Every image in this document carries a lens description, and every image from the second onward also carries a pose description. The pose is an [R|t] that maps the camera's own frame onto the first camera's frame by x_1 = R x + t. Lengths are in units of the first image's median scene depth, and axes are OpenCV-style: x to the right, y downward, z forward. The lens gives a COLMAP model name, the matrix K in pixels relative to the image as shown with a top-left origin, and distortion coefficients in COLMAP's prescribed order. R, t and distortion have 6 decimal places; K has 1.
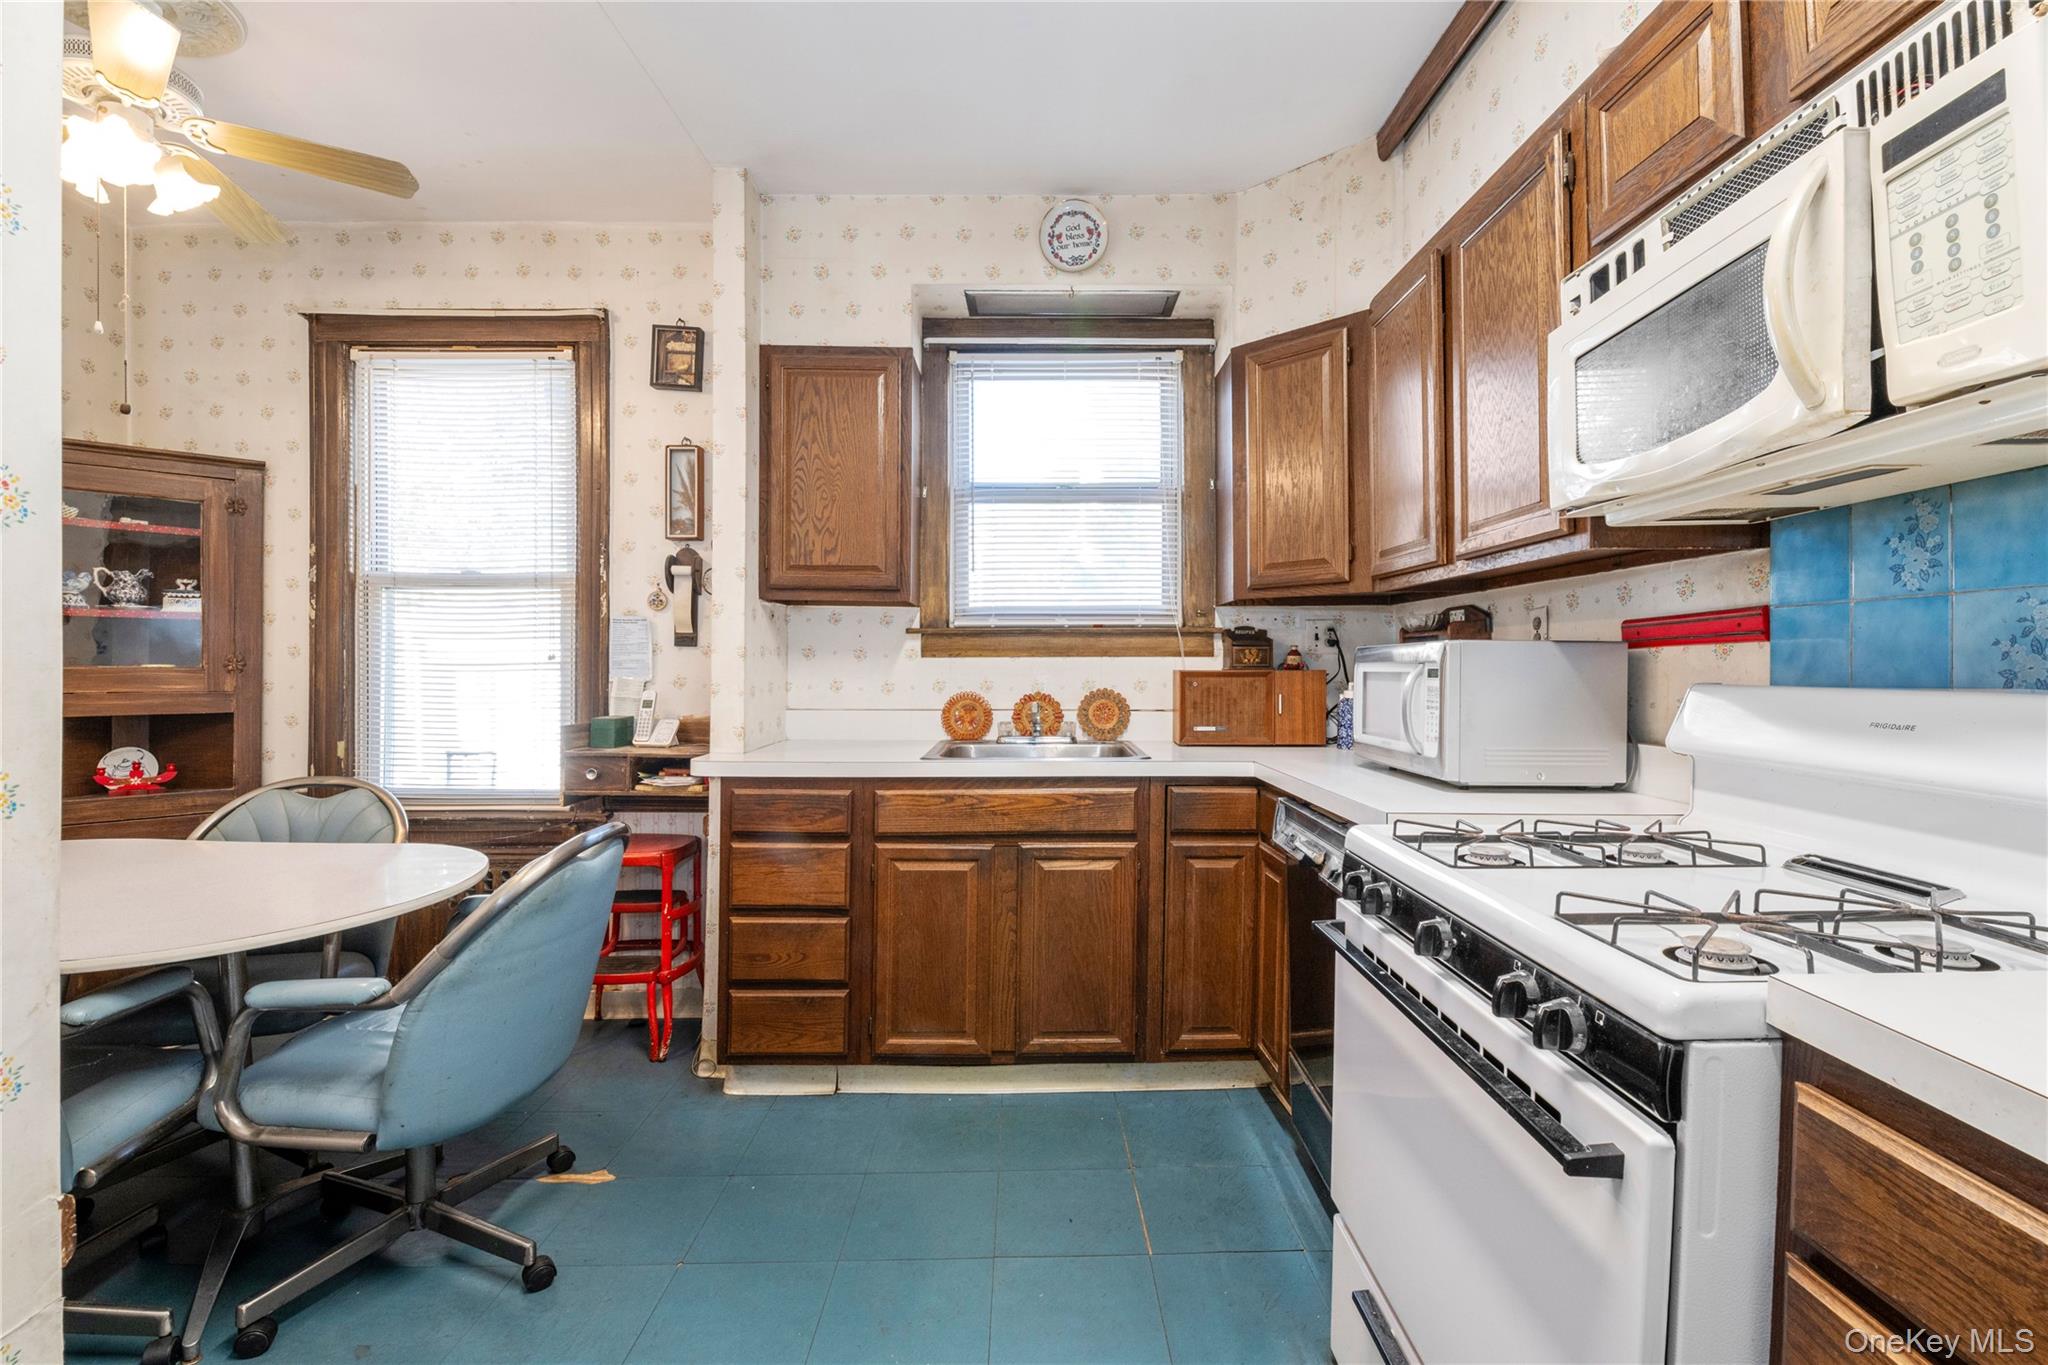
lens RADIAL K [[910.9, 0, 1032.9], [0, 910.9, 672.1], [0, 0, 1]] dist [0.000949, -0.007923]
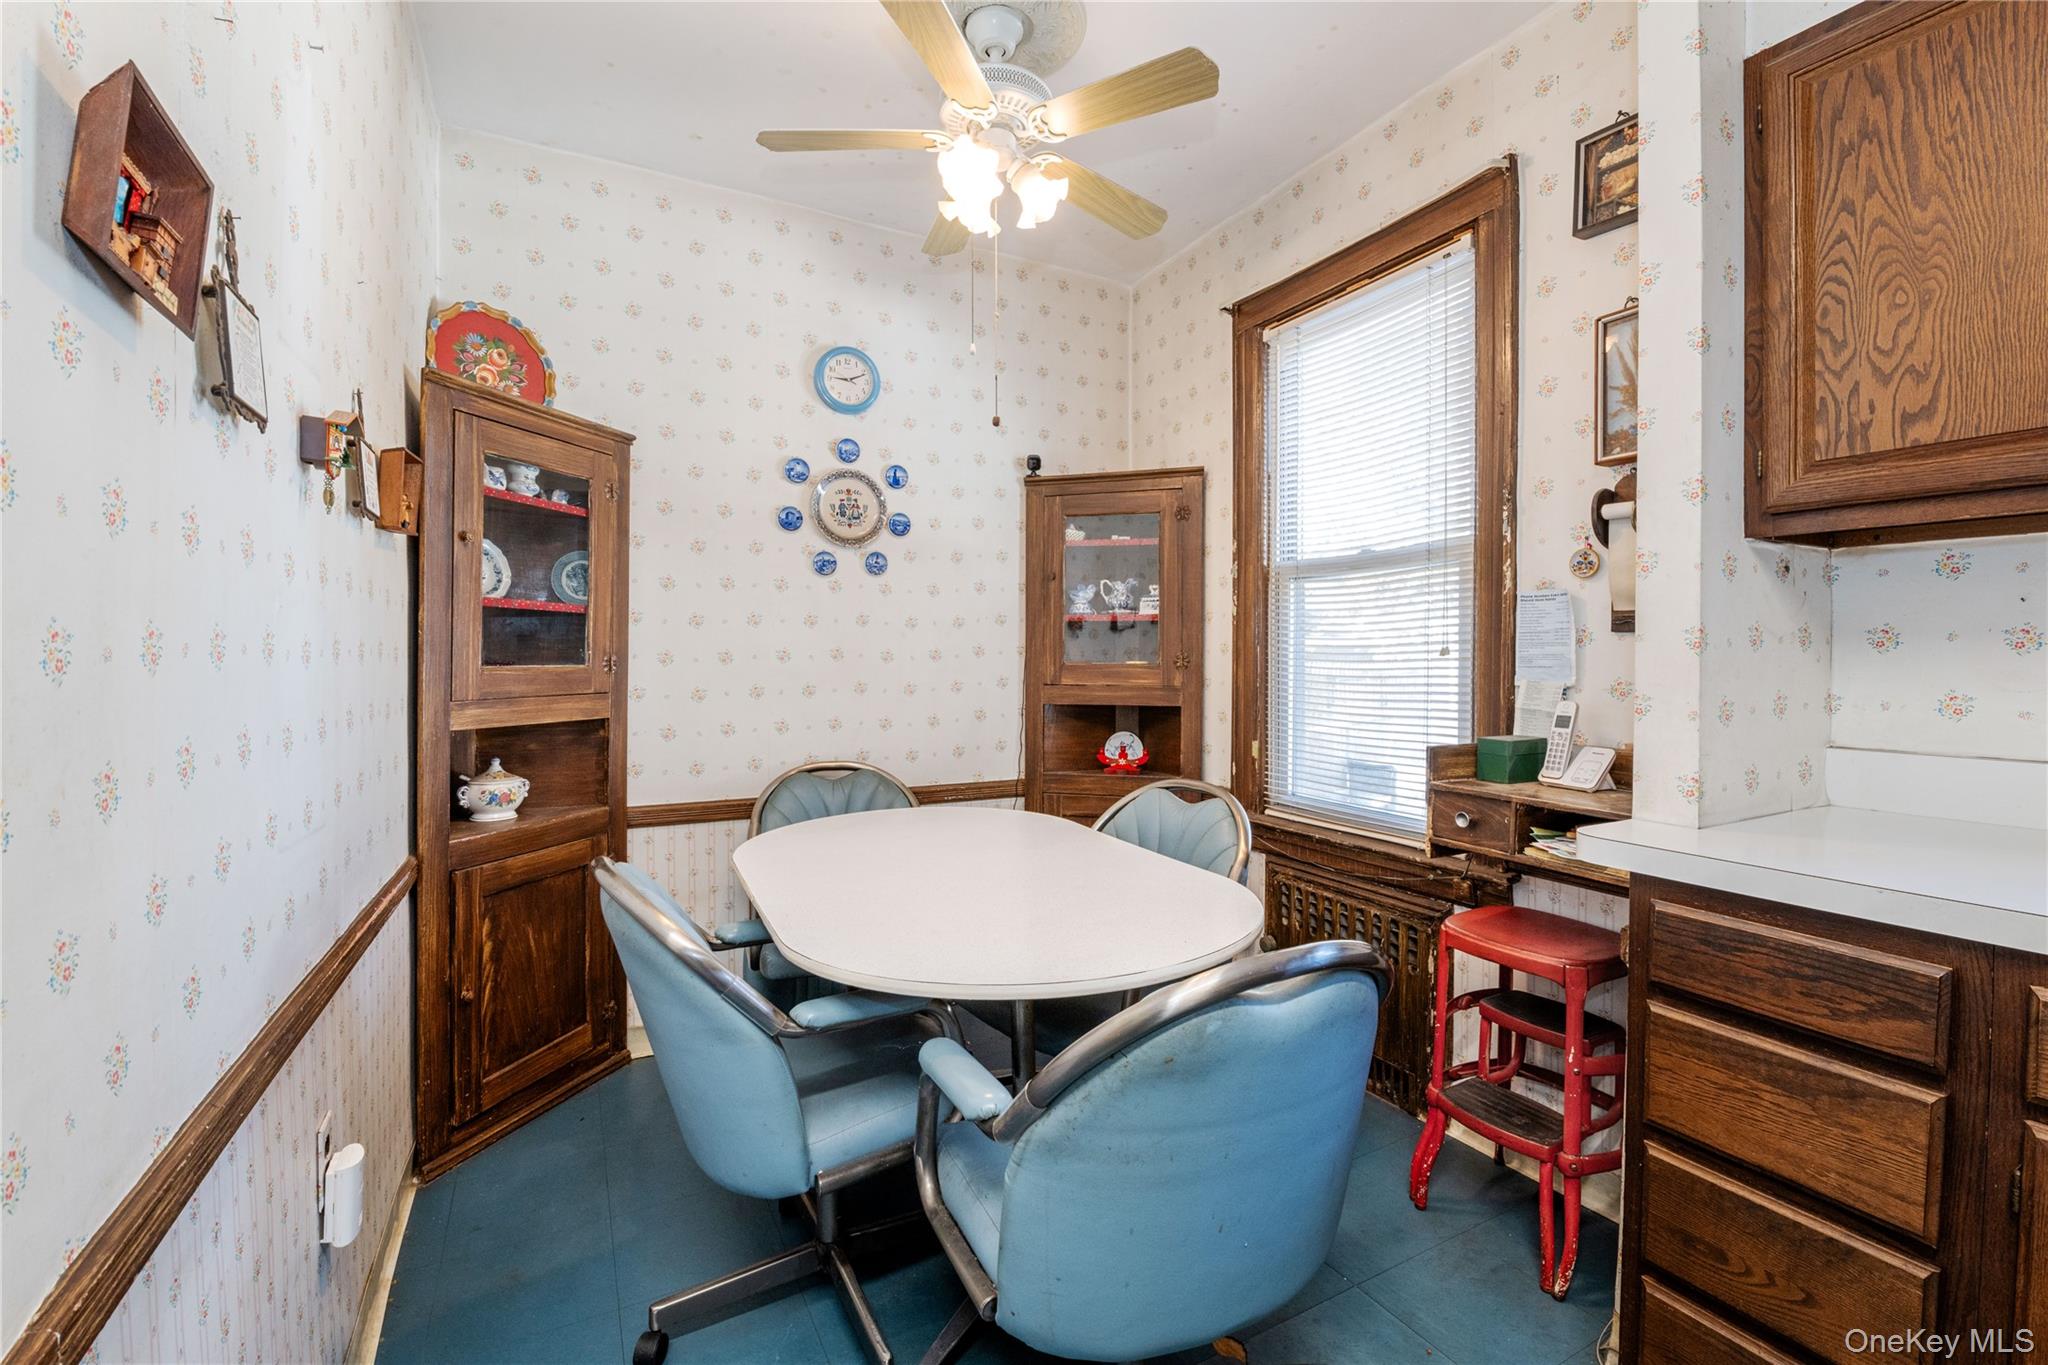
lens RADIAL K [[910.9, 0, 1019.4], [0, 910.9, 665.9], [0, 0, 1]] dist [0.000949, -0.007923]
pose [[0.474505, 0.003721, -0.880245, -0.031515], [-0.003160, 0.999992, 0.002524, -0.005386], [0.880247, 0.001584, 0.474513, 0.335789]]
